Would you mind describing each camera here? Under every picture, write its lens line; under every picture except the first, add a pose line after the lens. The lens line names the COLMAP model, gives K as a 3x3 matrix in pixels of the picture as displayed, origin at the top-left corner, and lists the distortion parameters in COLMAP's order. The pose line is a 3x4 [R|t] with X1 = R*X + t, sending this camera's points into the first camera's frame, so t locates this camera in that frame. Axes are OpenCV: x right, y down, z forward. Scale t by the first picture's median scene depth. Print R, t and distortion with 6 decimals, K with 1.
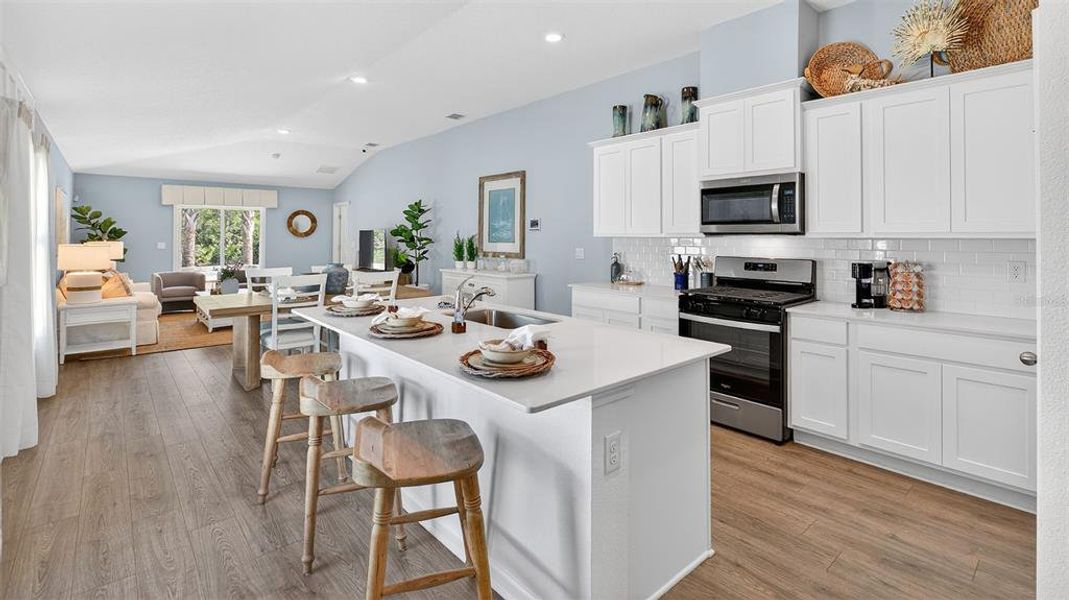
lens RADIAL K [[486.5, 0, 545.2], [0, 486.5, 237.9], [0, 0, 1]] dist [-0.008753, -0.000933]
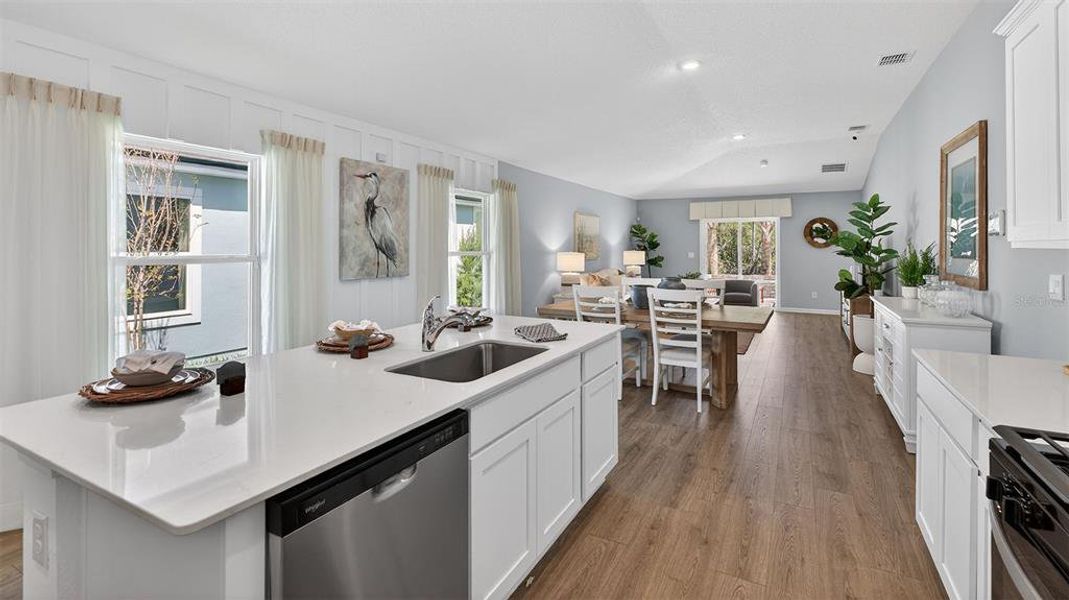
lens RADIAL K [[486.5, 0, 533.1], [0, 486.5, 271.7], [0, 0, 1]] dist [-0.008753, -0.000933]
pose [[0.342738, 0.046407, -0.938284, 0.270804], [-0.002620, 0.998822, 0.048444, 0.001076], [0.939427, -0.014145, 0.342456, 0.337060]]
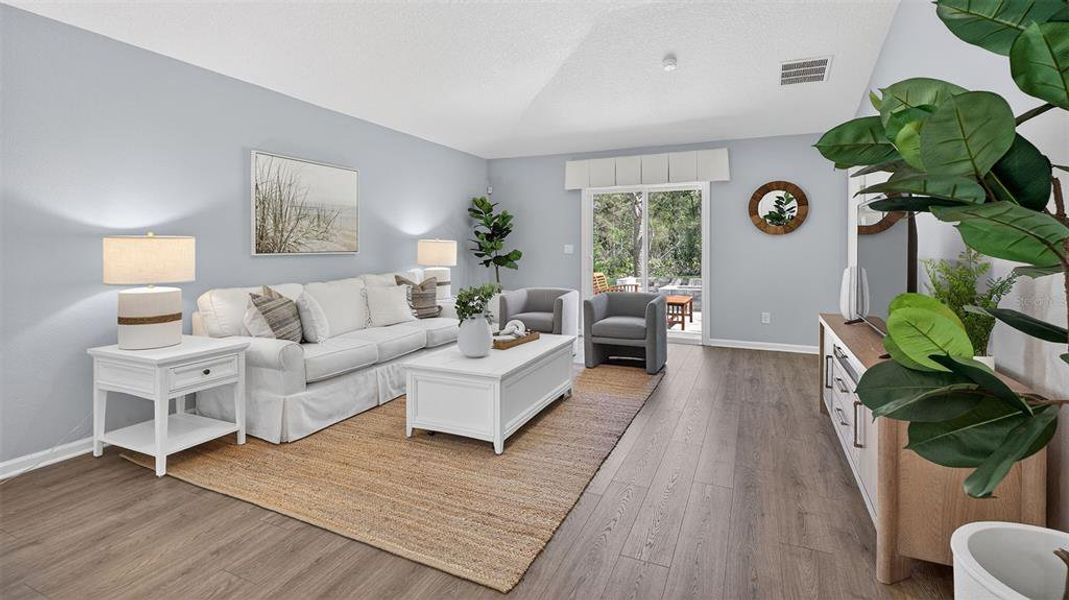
lens RADIAL K [[486.5, 0, 534.9], [0, 486.5, 288.8], [0, 0, 1]] dist [-0.008753, -0.000933]
pose [[0.415695, 0.075604, -0.906356, -0.233093], [-0.002079, 0.996615, 0.082180, 0.023183], [0.909502, -0.032278, 0.414446, 0.945882]]
